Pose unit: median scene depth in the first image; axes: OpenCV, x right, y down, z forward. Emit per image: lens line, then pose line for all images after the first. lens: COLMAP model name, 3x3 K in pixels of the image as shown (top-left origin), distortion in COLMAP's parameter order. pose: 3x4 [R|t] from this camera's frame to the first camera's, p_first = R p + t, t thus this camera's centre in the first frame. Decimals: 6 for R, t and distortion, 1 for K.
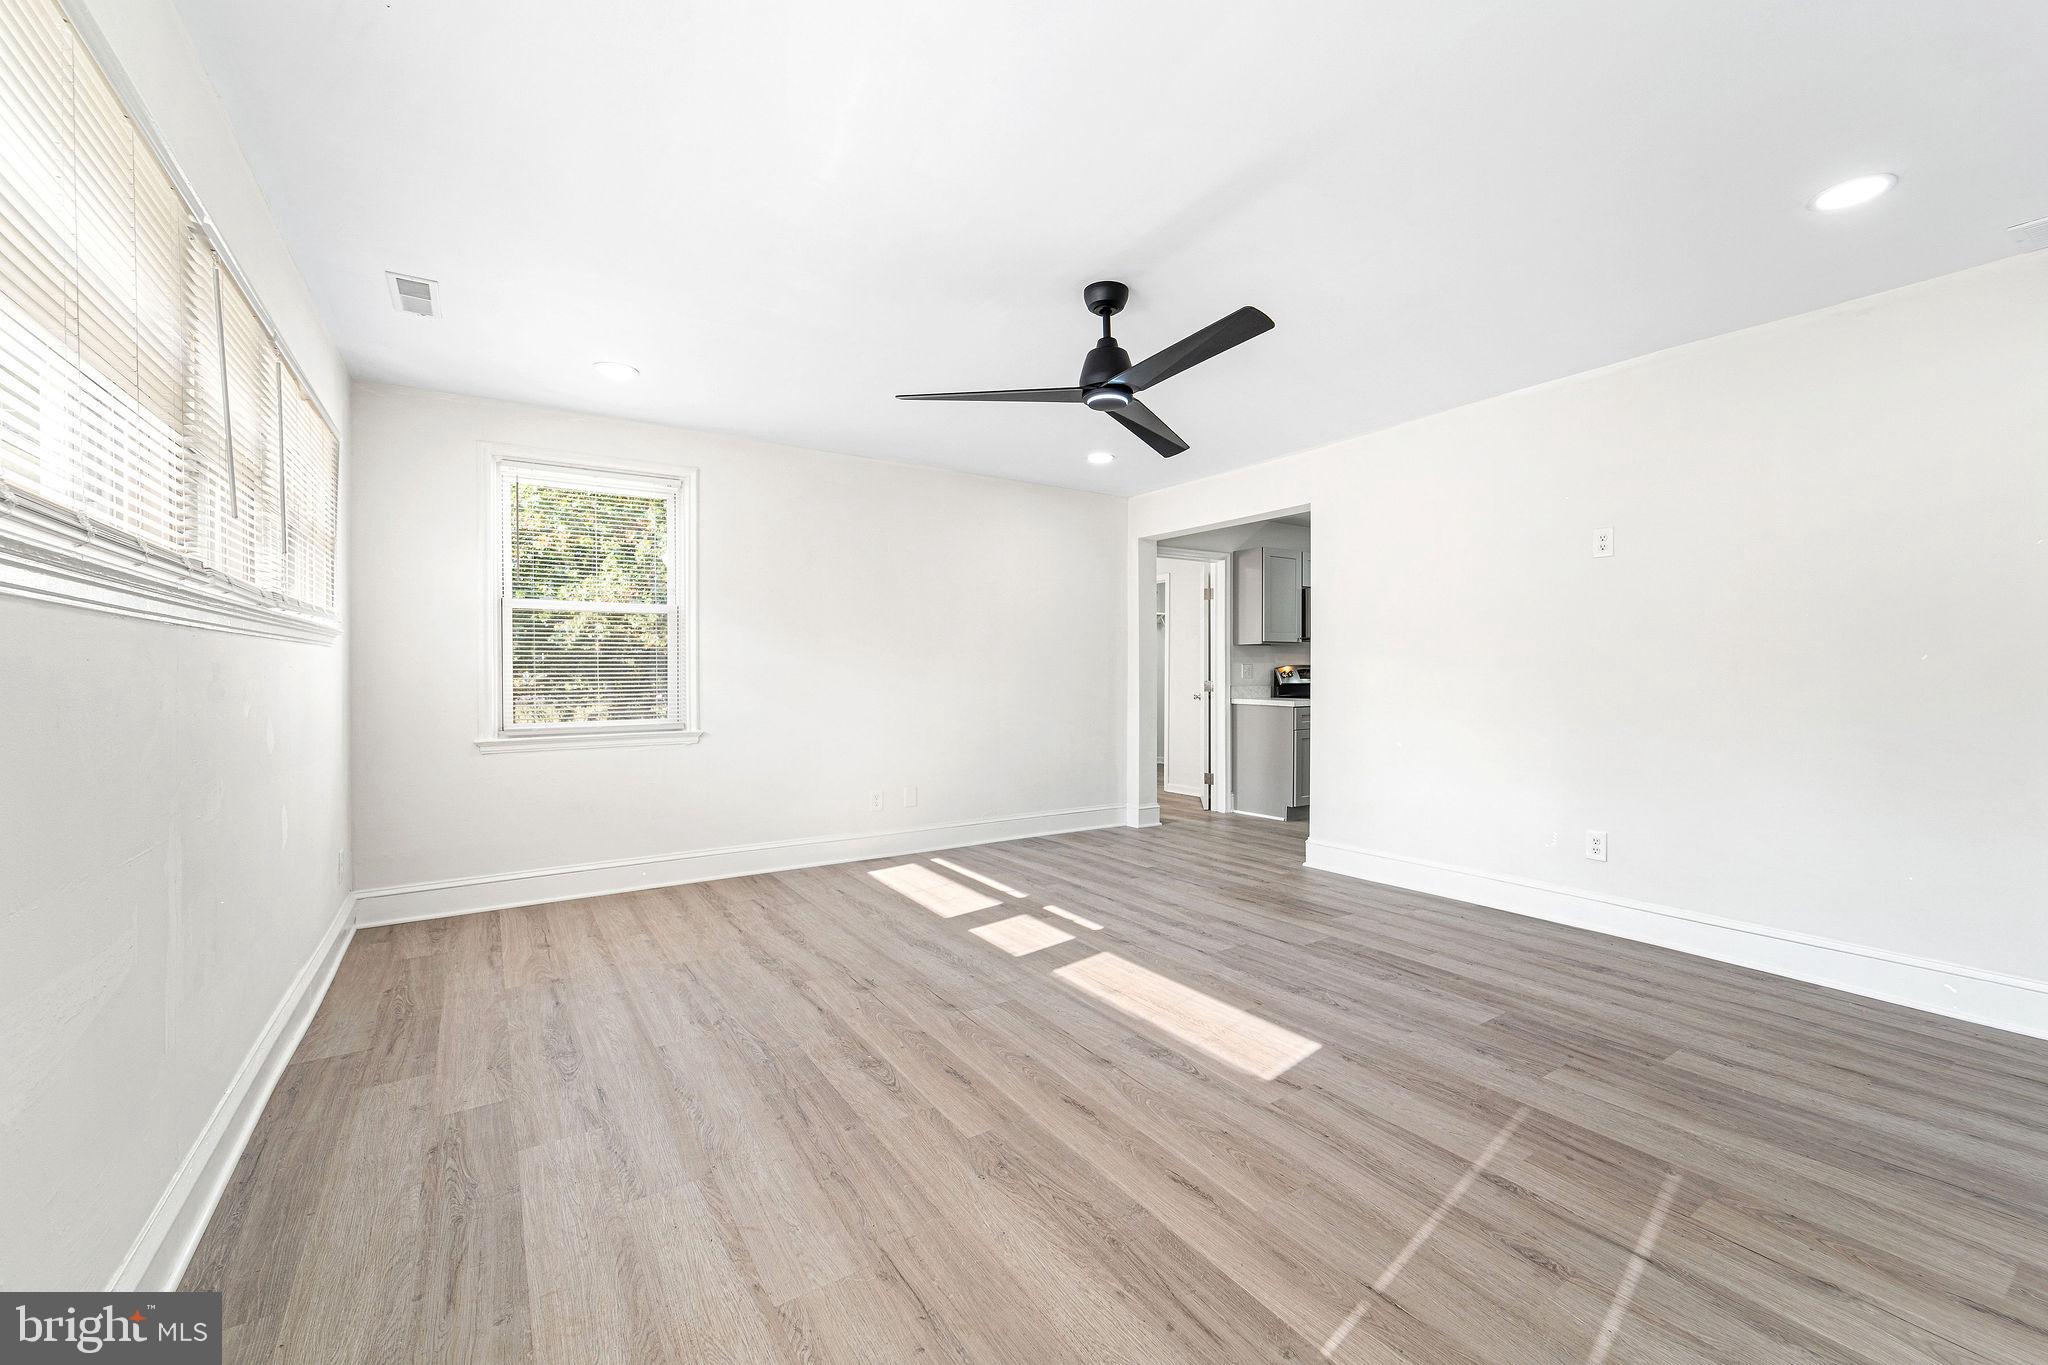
lens RADIAL K [[838.9, 0, 1024.9], [0, 838.9, 677.1], [0, 0, 1]] dist [0.001094, -0.000943]
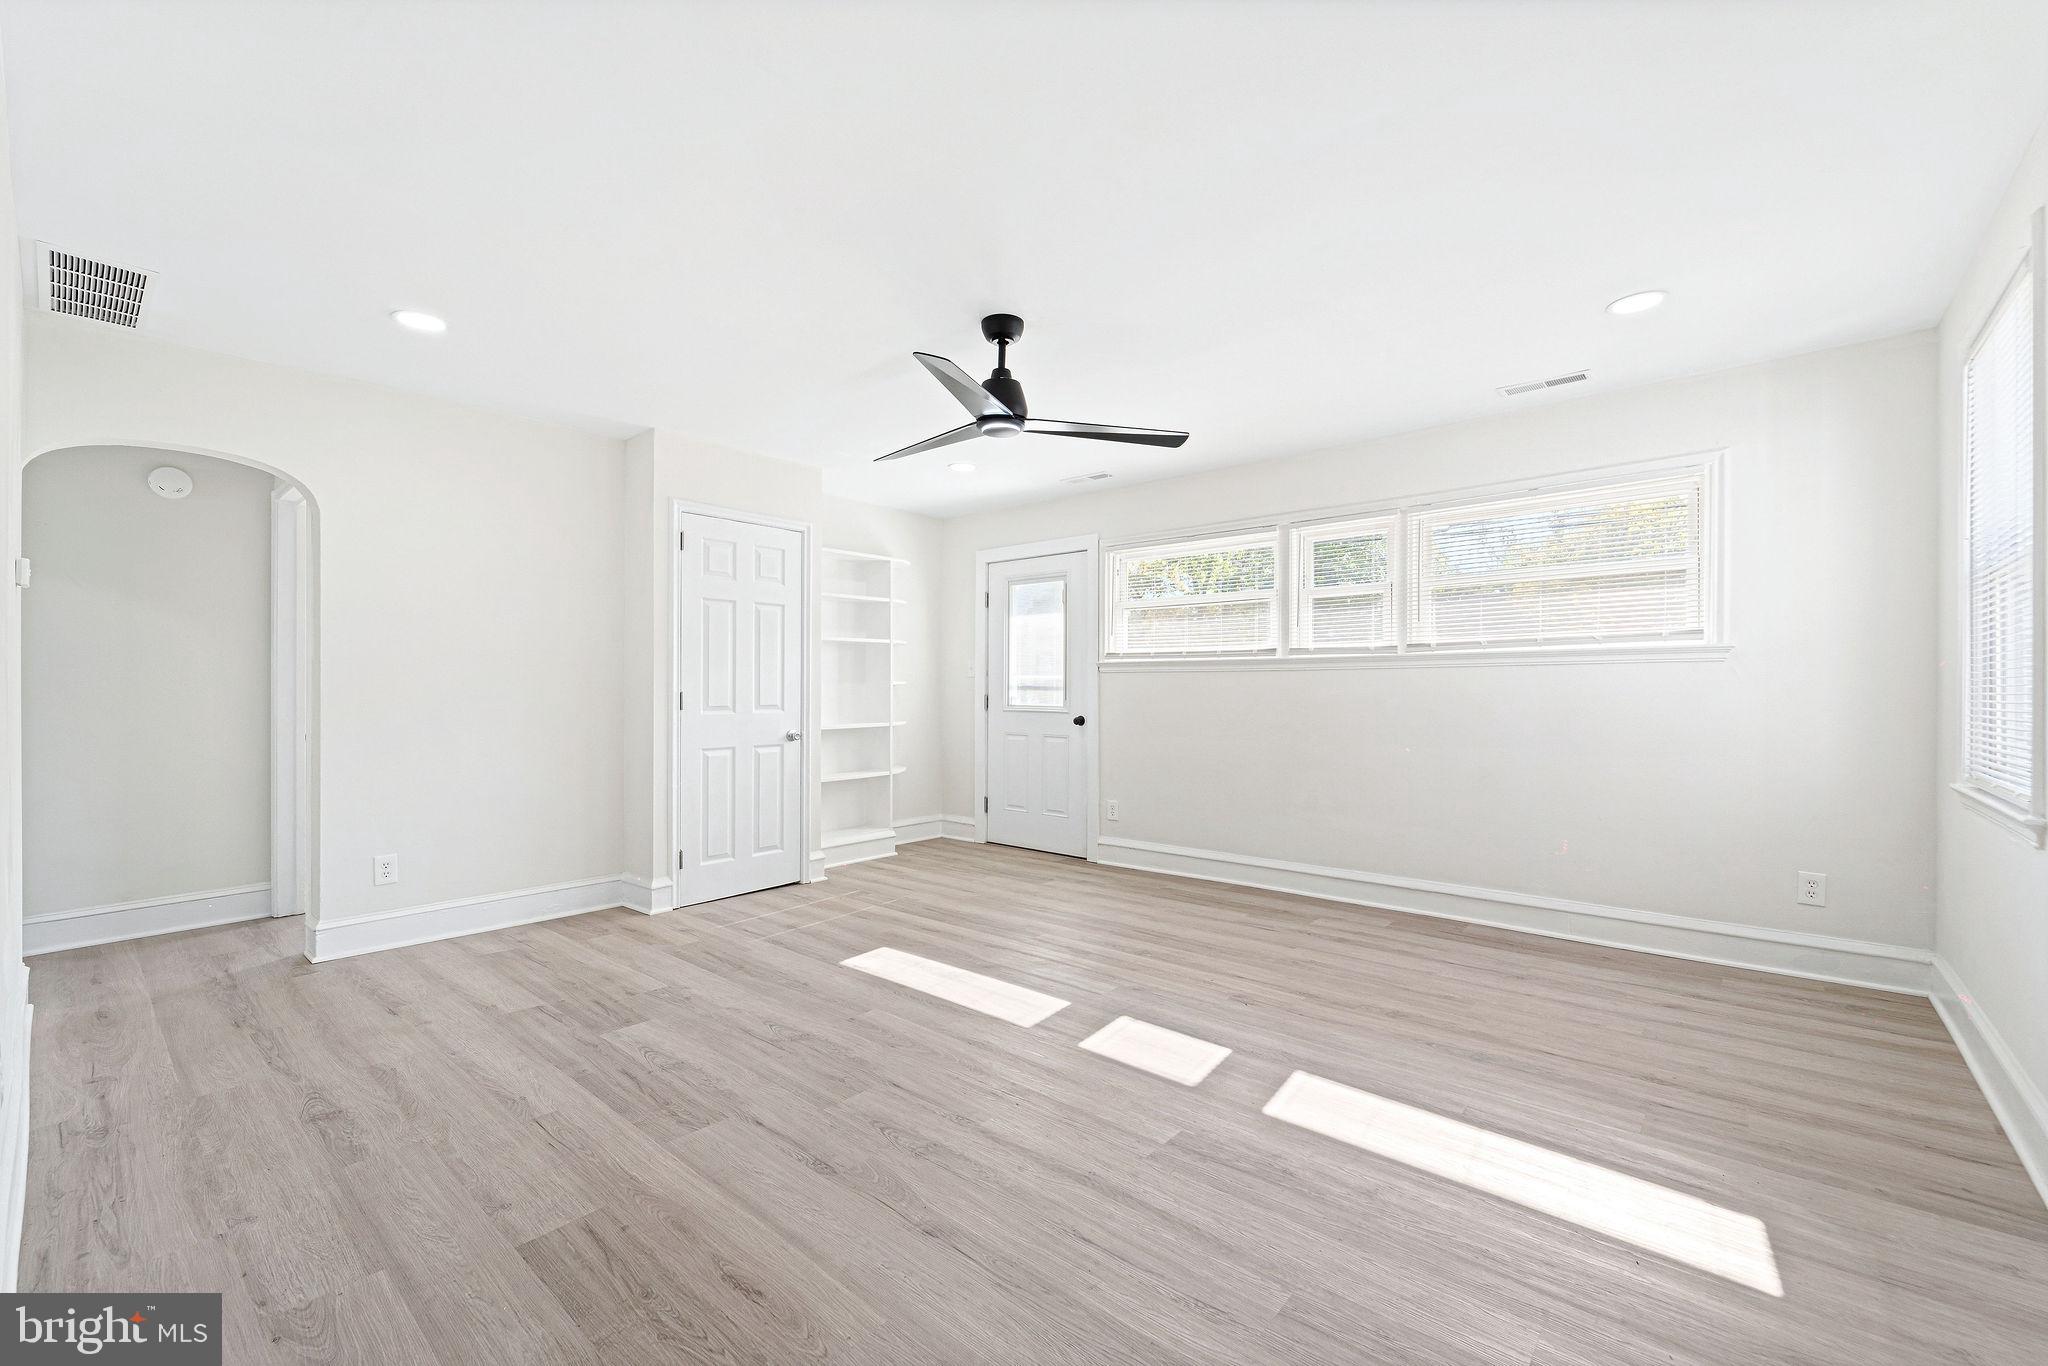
lens RADIAL K [[838.9, 0, 1033.4], [0, 838.9, 686.0], [0, 0, 1]] dist [0.001094, -0.000943]
pose [[-0.960318, 0.002645, -0.278895, 0.257590], [0.001639, 0.999991, 0.003839, -0.007188], [0.278902, 0.003229, -0.960314, 1.487973]]
